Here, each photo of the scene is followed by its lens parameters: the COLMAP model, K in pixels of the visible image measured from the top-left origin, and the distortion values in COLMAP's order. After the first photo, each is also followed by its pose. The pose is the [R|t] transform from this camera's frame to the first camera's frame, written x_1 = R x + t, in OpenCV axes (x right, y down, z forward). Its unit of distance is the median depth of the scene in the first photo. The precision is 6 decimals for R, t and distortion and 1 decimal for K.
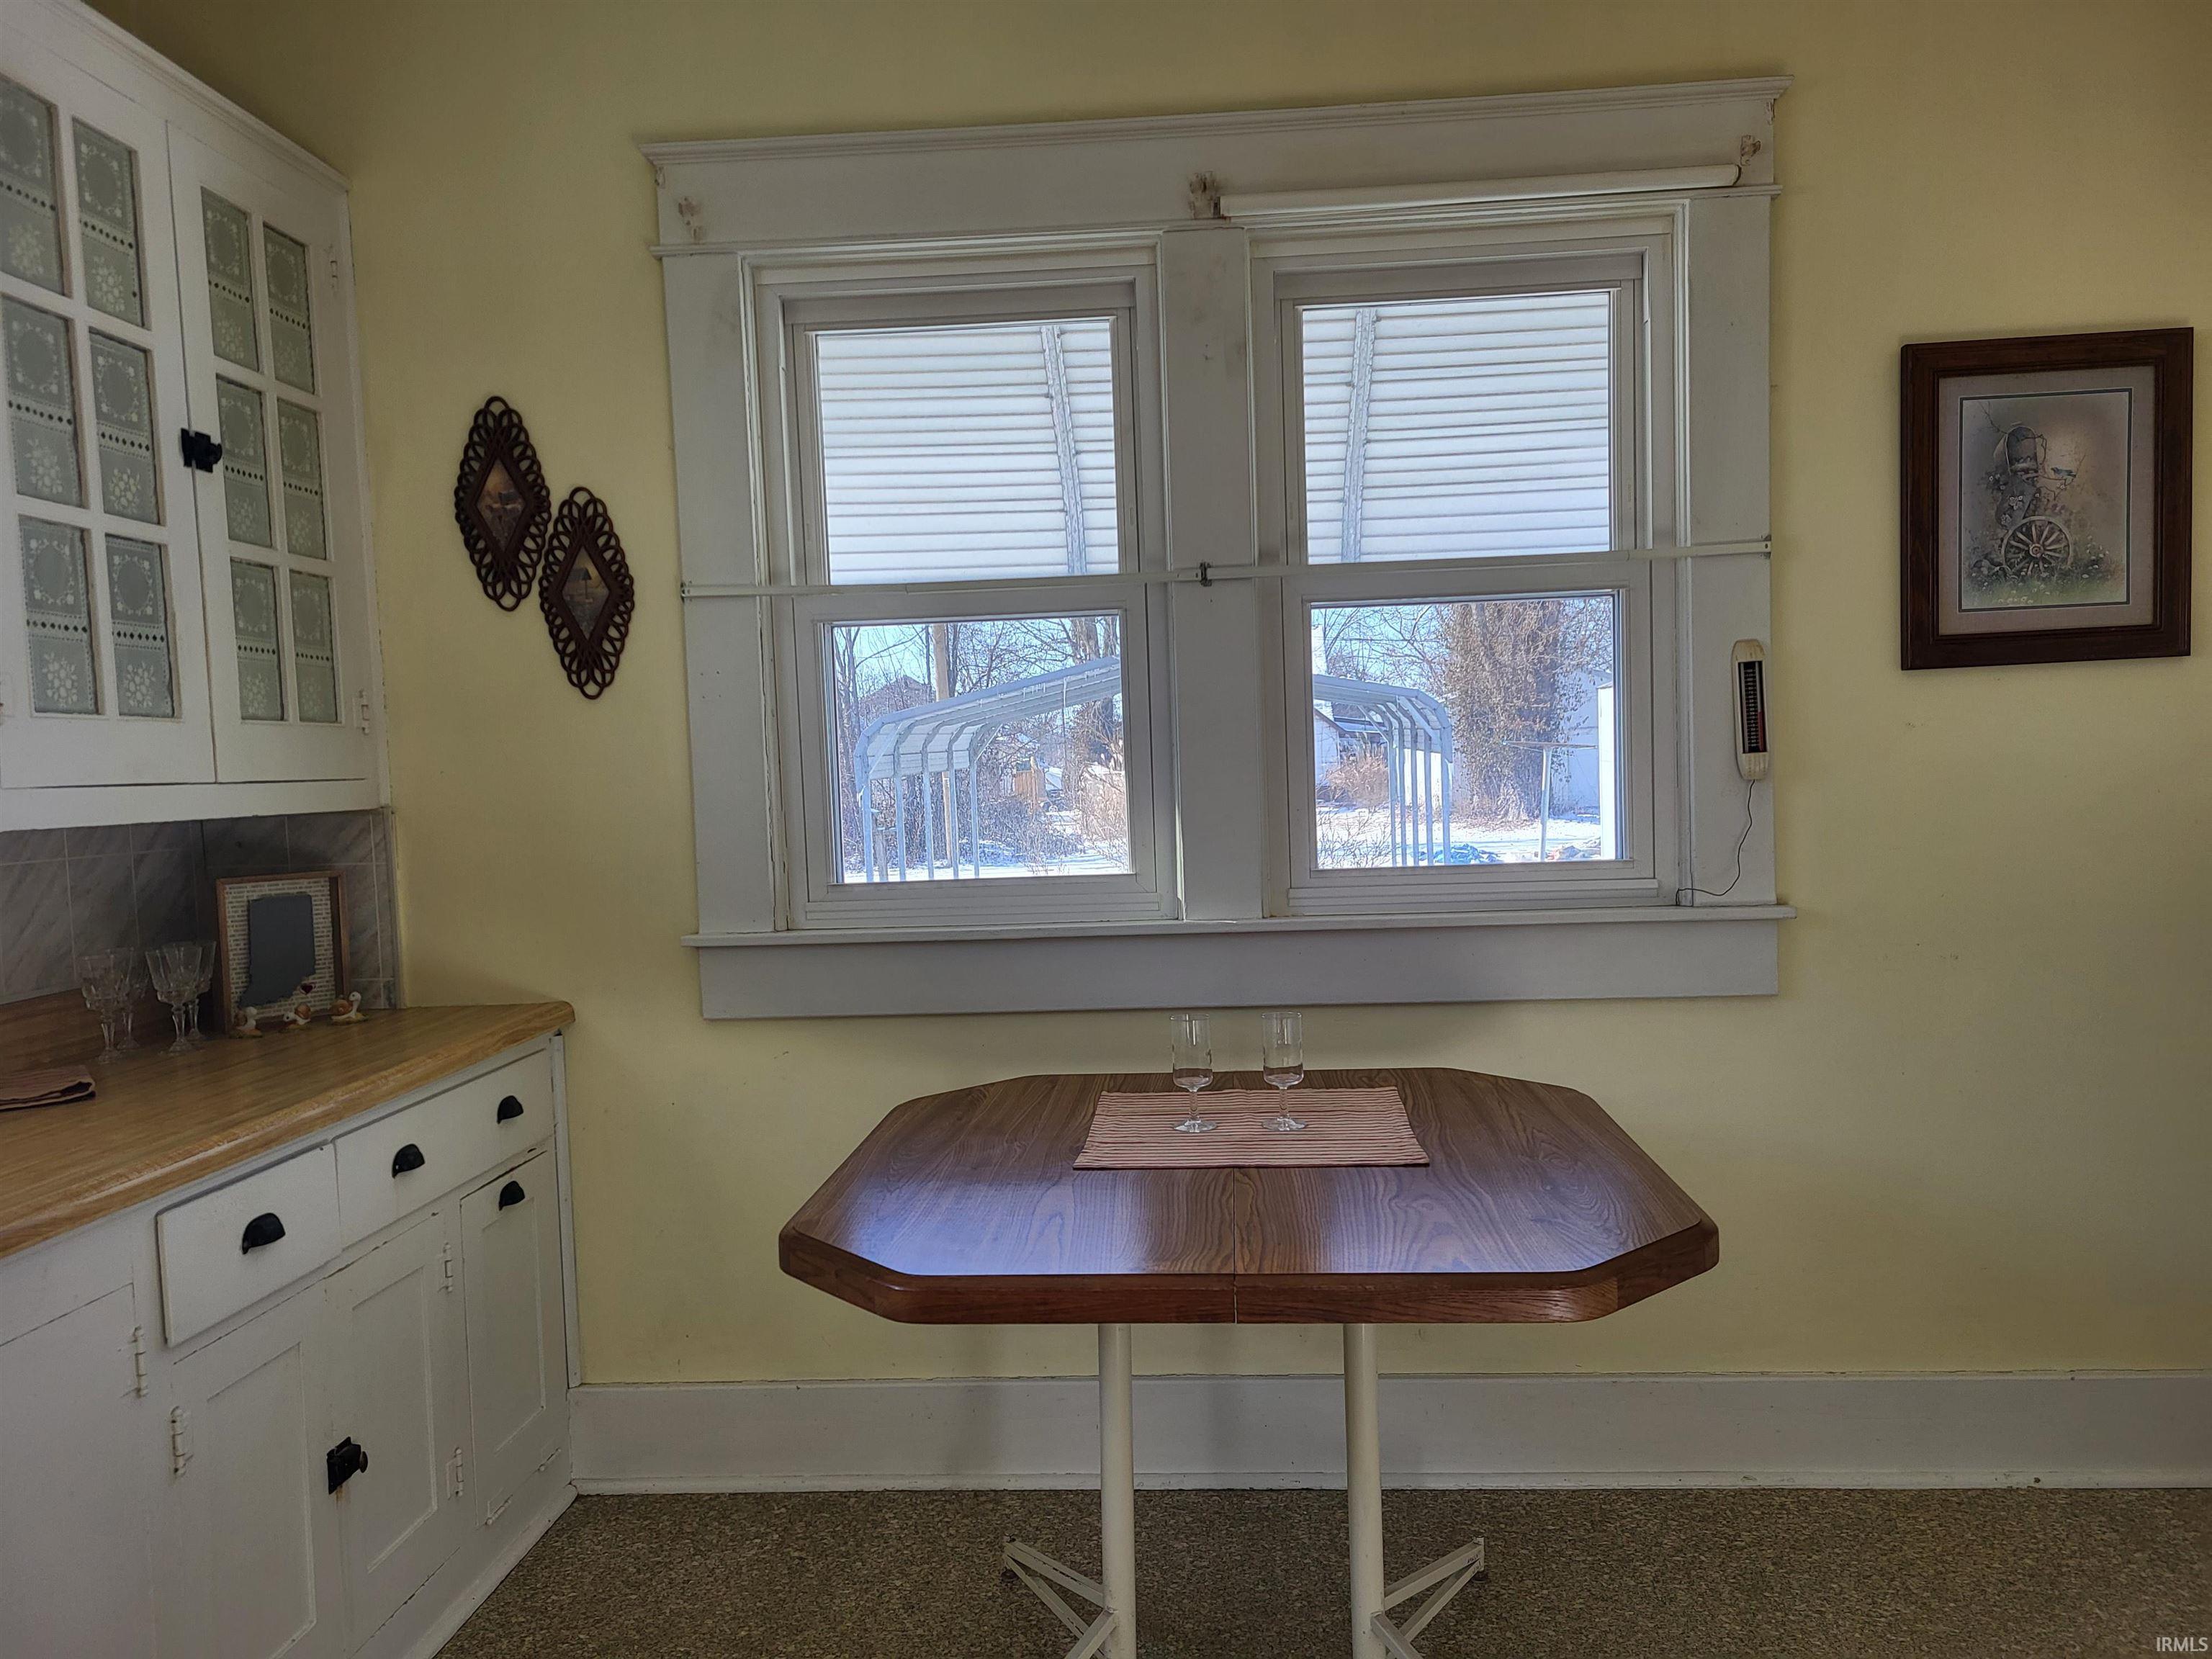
lens RADIAL K [[1682.0, 0, 1097.6], [0, 1682.0, 887.7], [0, 0, 1]] dist [0.077069, -0.044879]
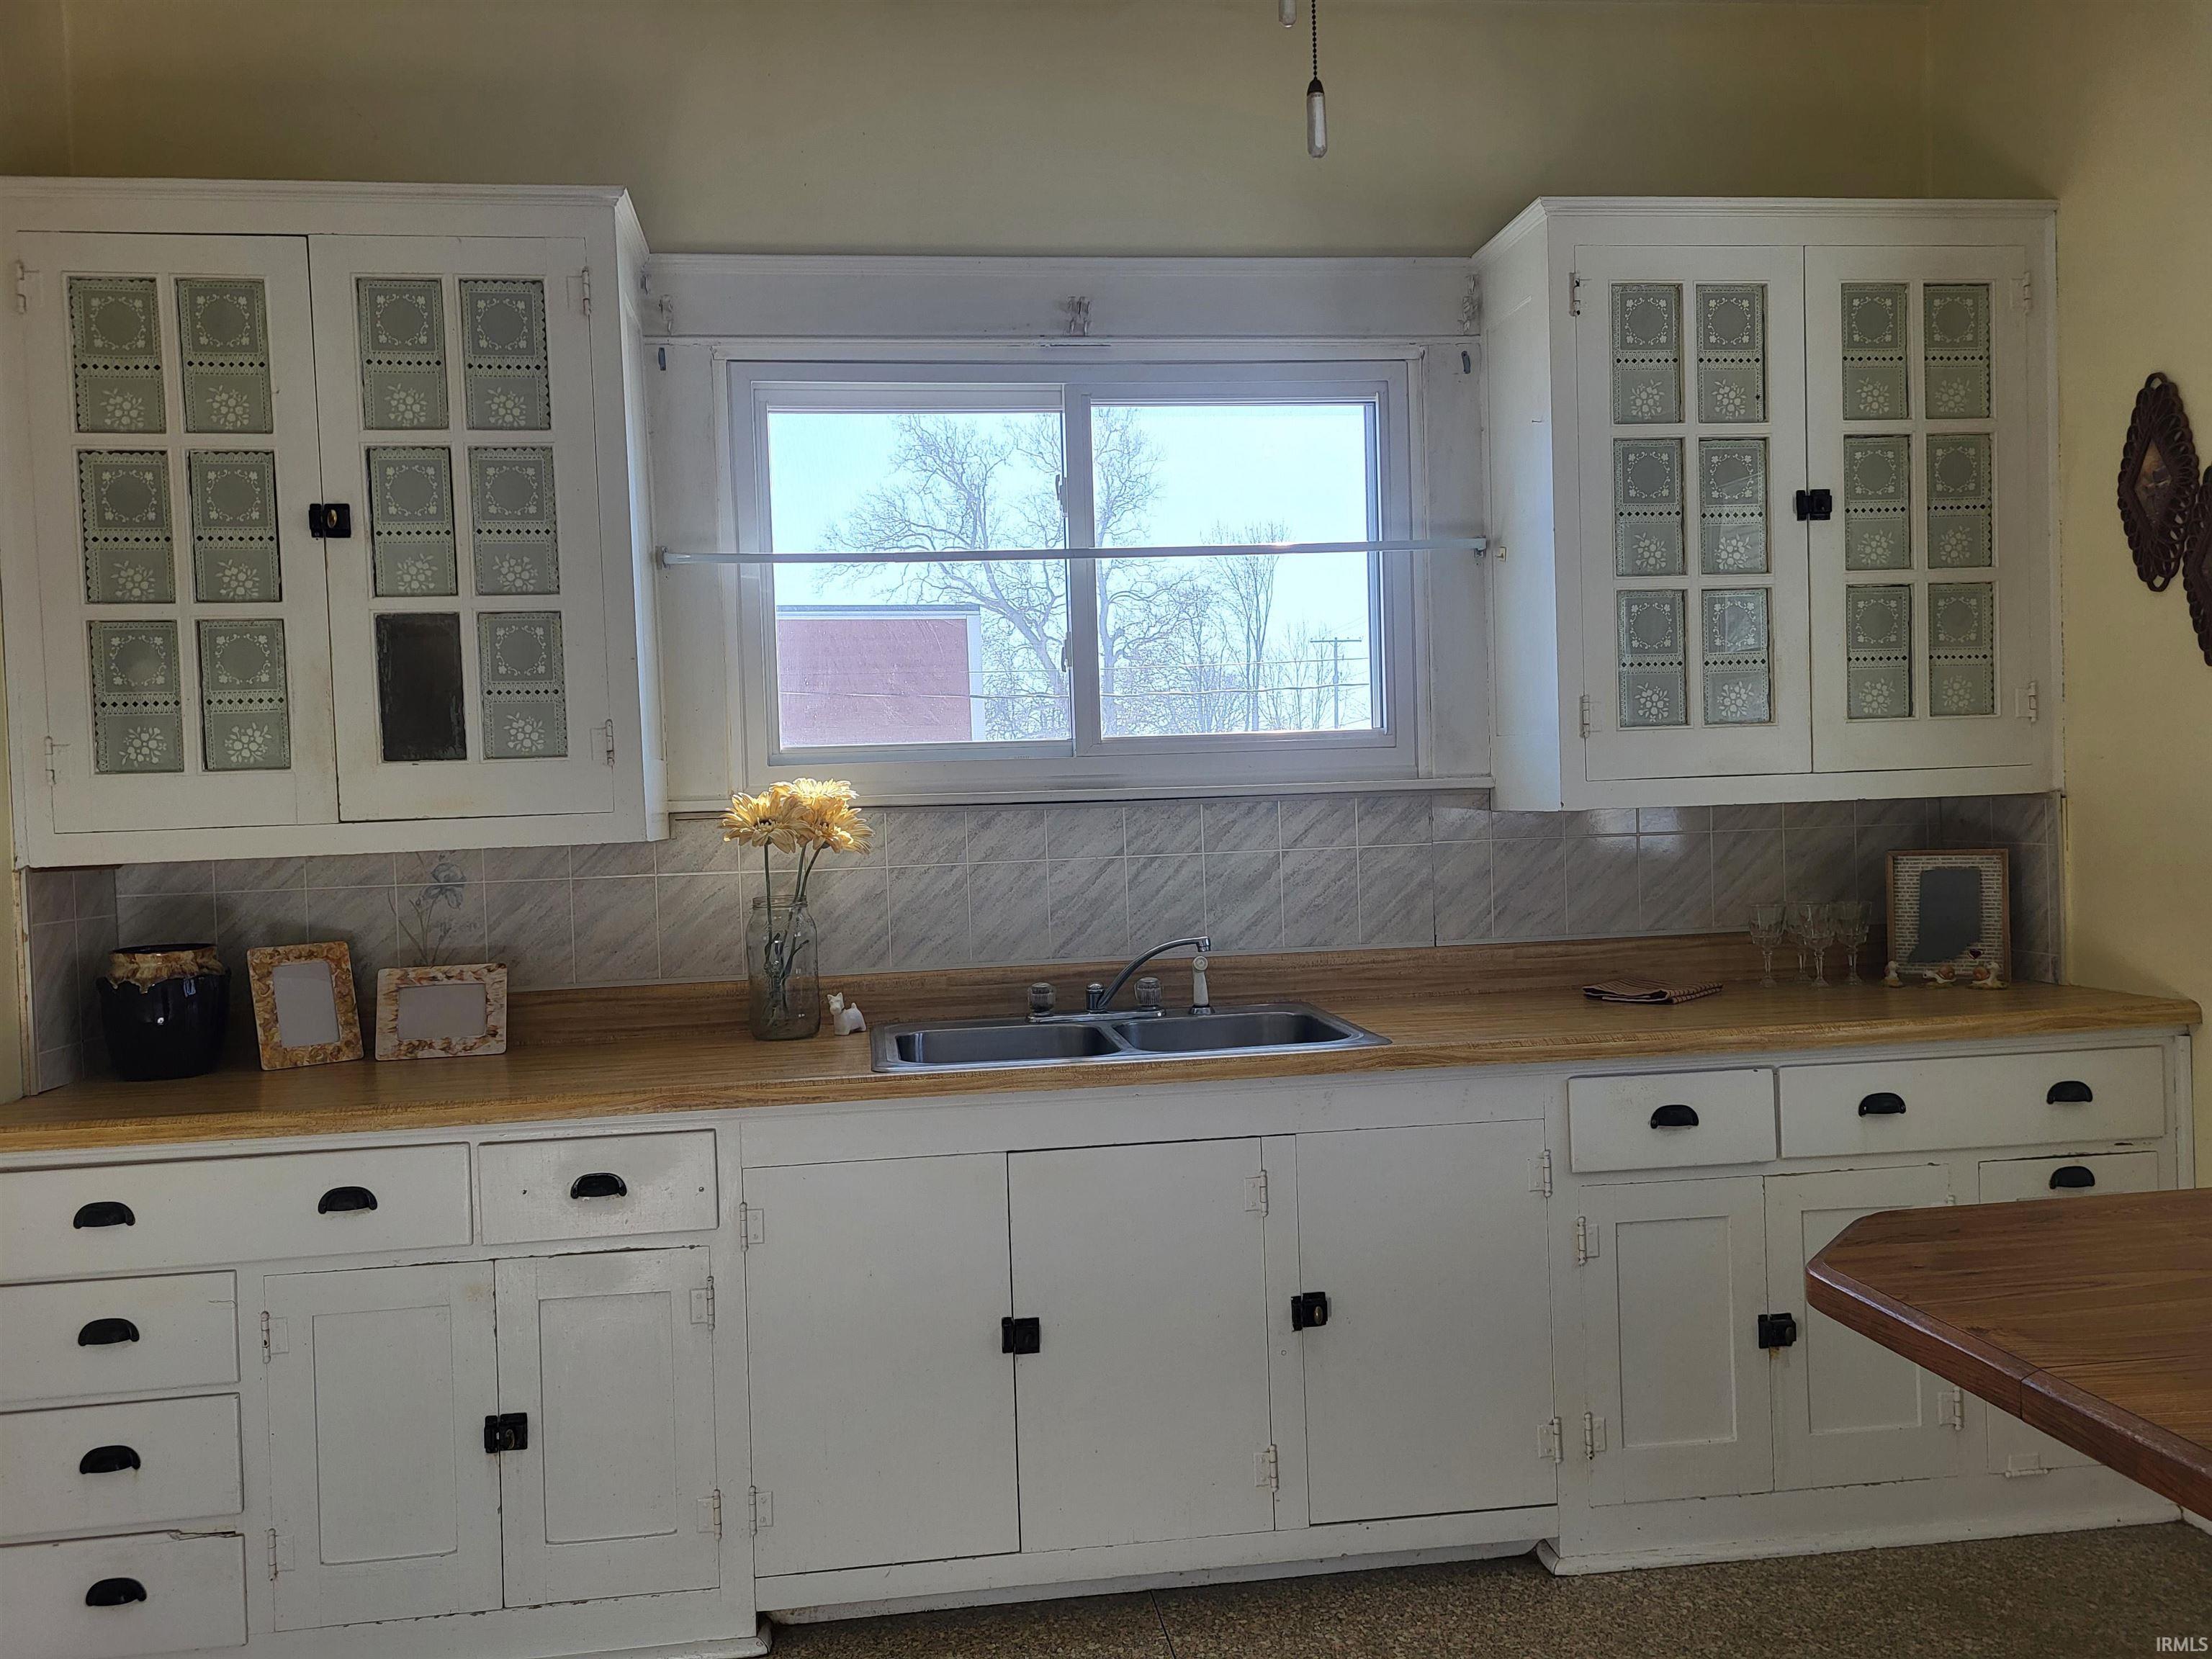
lens RADIAL K [[1682.0, 0, 1097.6], [0, 1682.0, 887.7], [0, 0, 1]] dist [0.077069, -0.044879]
pose [[0.205868, 0.076711, -0.975568, 0.532064], [-0.047276, 0.996538, 0.068384, -0.034810], [0.977437, 0.032043, 0.208782, 0.219982]]
